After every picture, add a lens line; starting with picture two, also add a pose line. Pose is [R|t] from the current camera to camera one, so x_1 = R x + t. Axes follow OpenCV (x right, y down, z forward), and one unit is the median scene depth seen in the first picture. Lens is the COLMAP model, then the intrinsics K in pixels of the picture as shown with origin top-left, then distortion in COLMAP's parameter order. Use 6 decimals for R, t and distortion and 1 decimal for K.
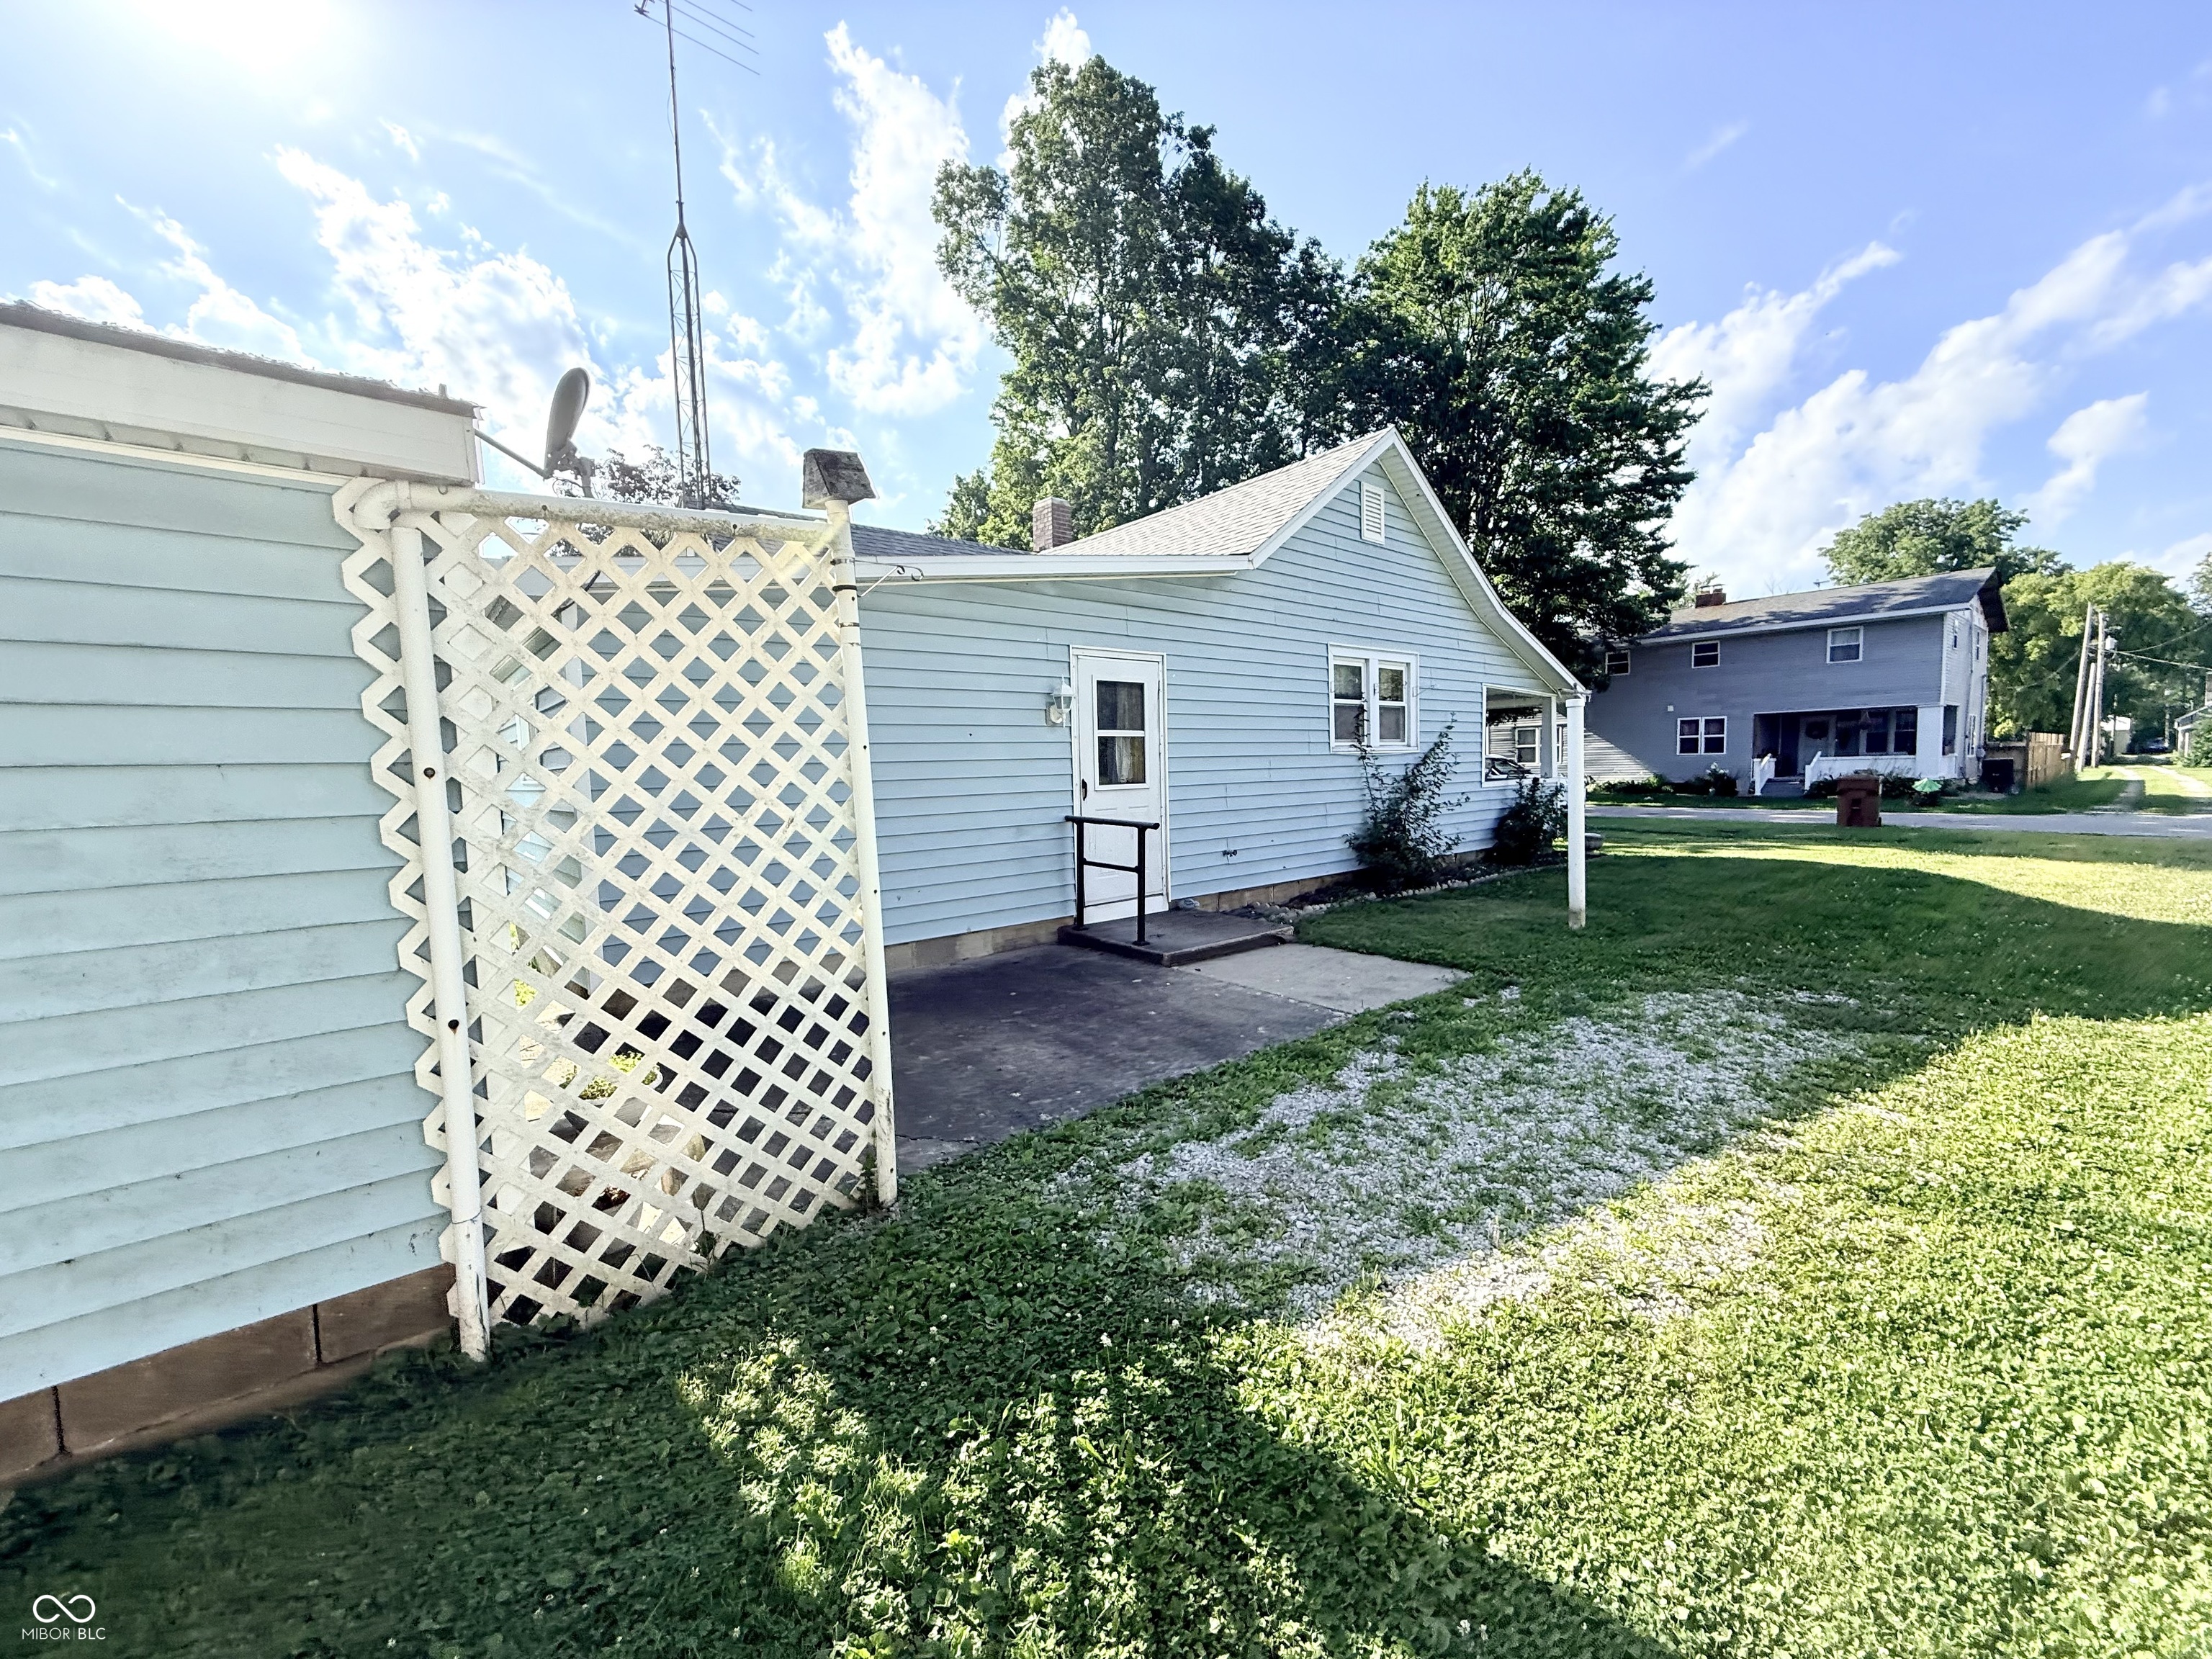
lens RADIAL K [[884.2, 0, 1107.1], [0, 884.2, 822.0], [0, 0, 1]] dist [0.002340, 0.000018]
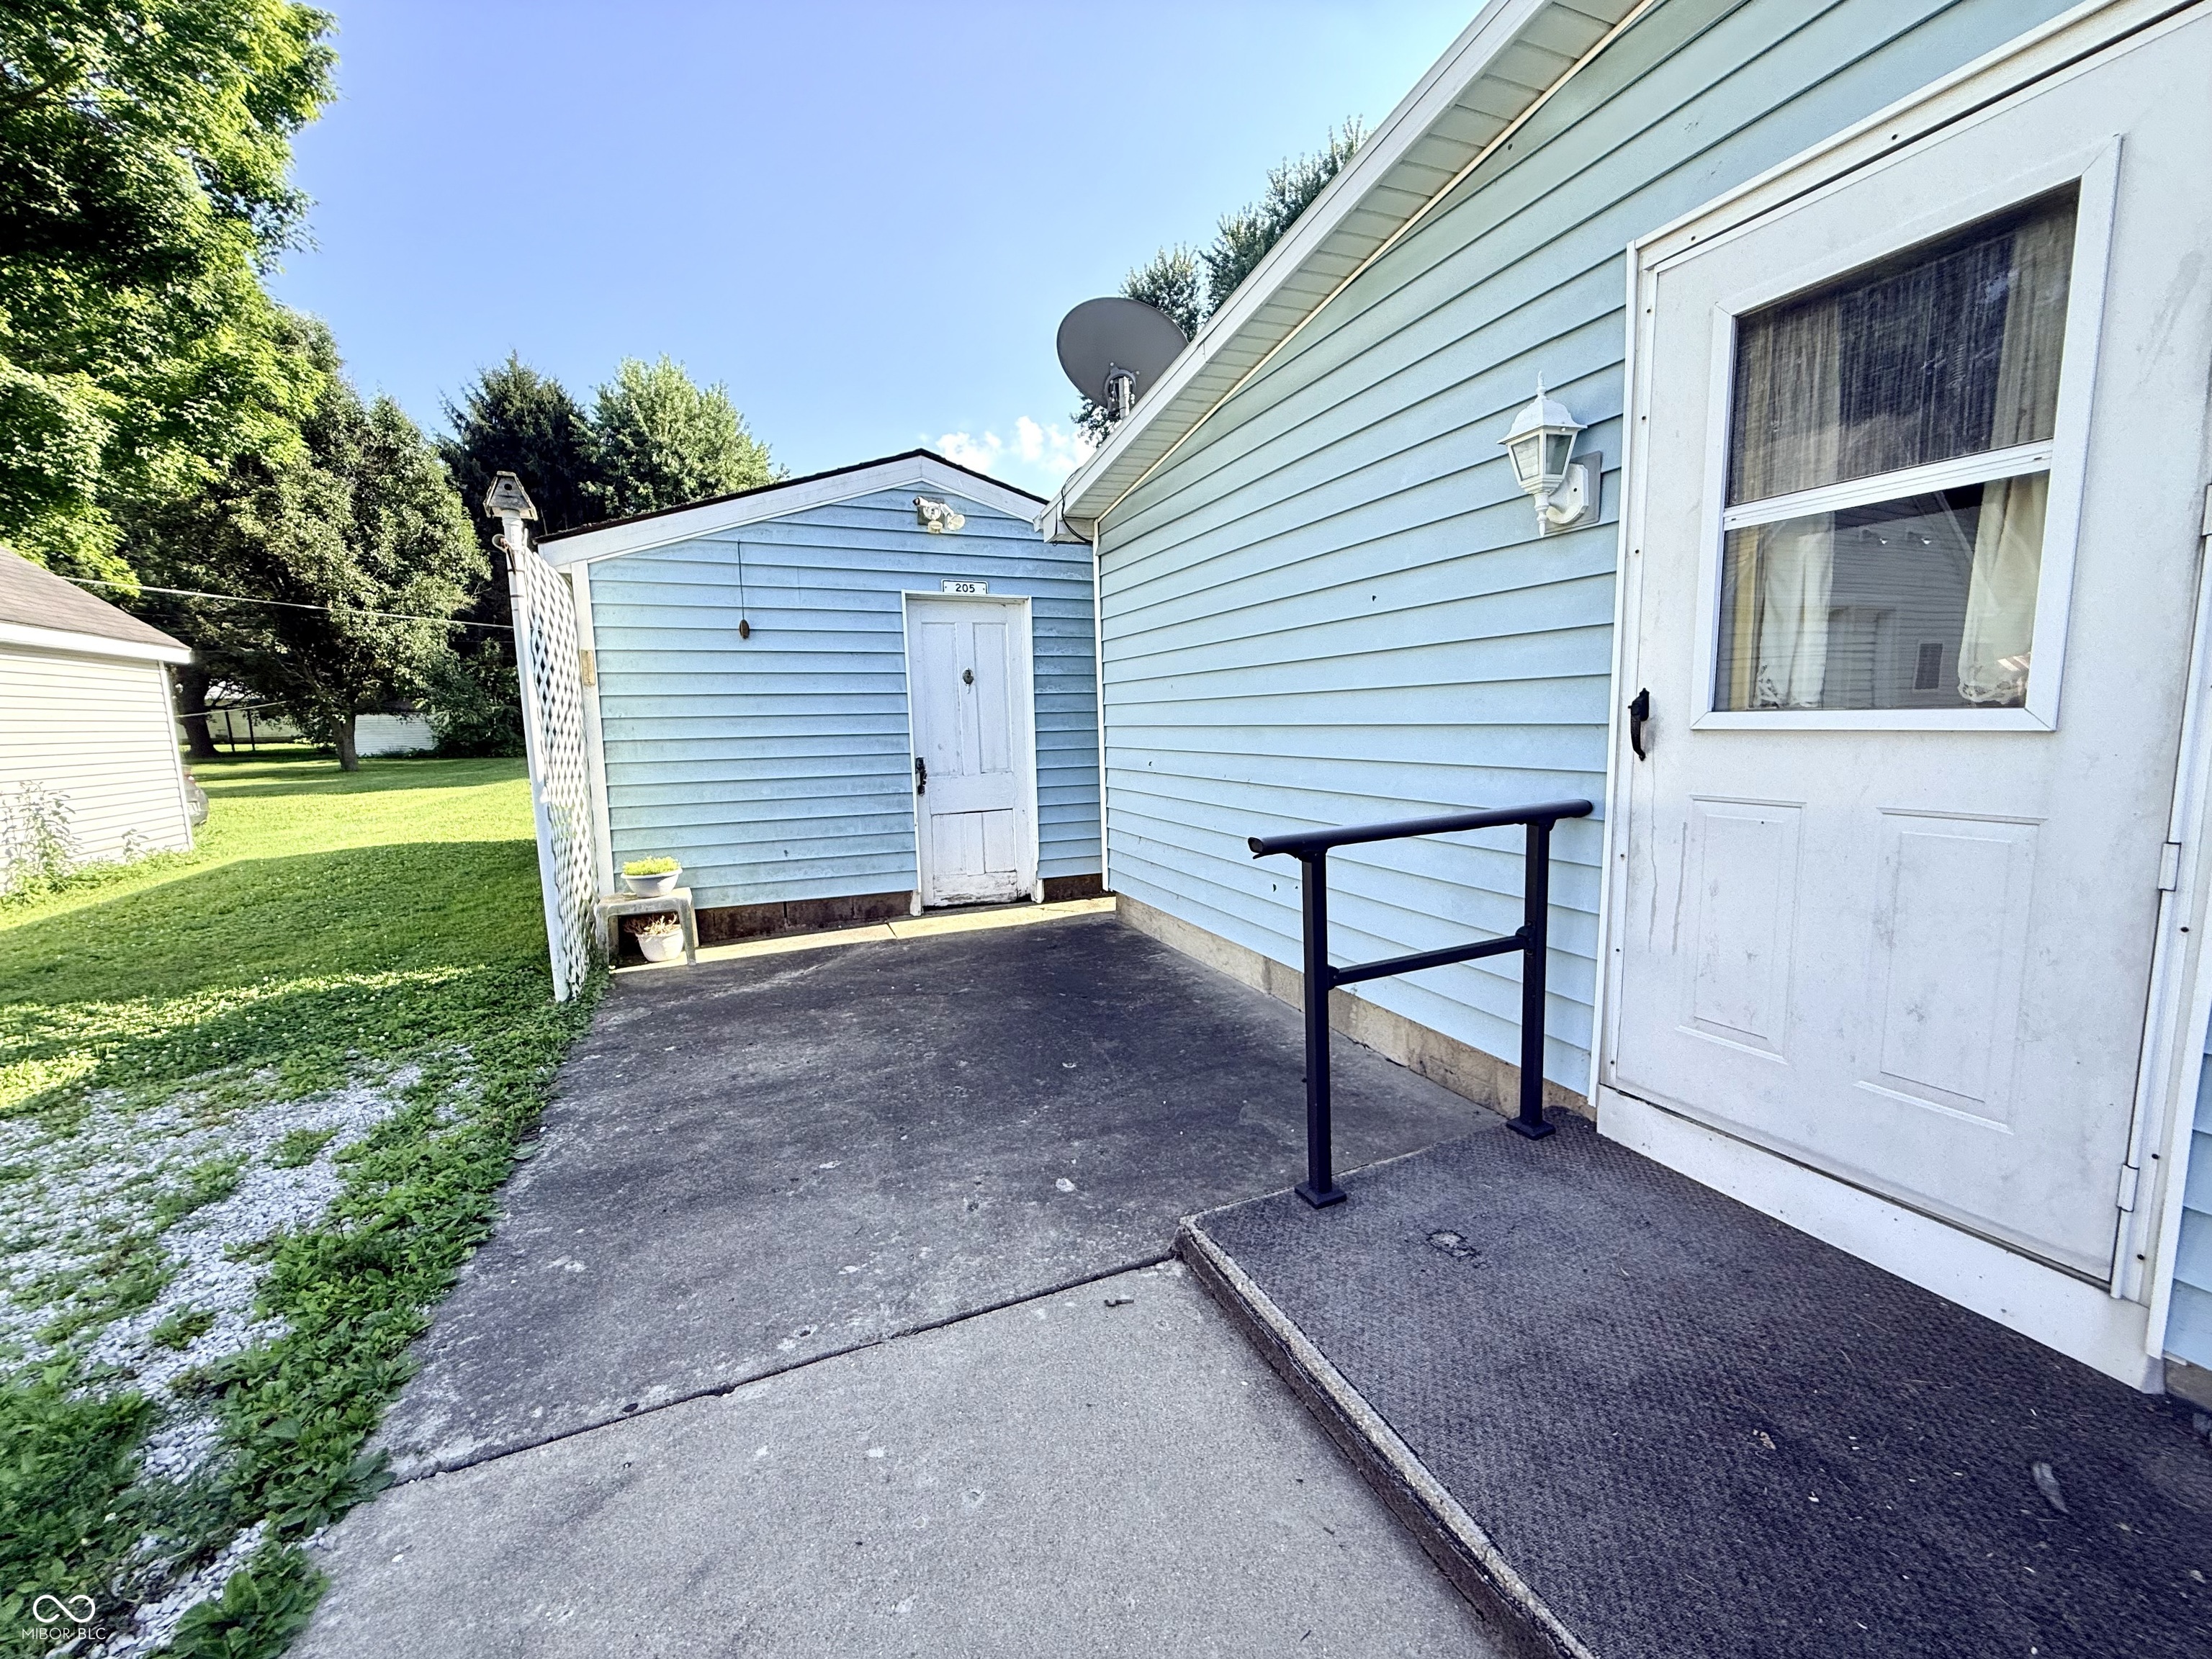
lens RADIAL K [[884.2, 0, 1110.7], [0, 884.2, 830.3], [0, 0, 1]] dist [0.002340, 0.000018]
pose [[-0.300002, 0.161578, -0.940155, 0.419644], [-0.024329, 0.983934, 0.176865, -0.065666], [0.953628, 0.075933, -0.291251, 1.194735]]
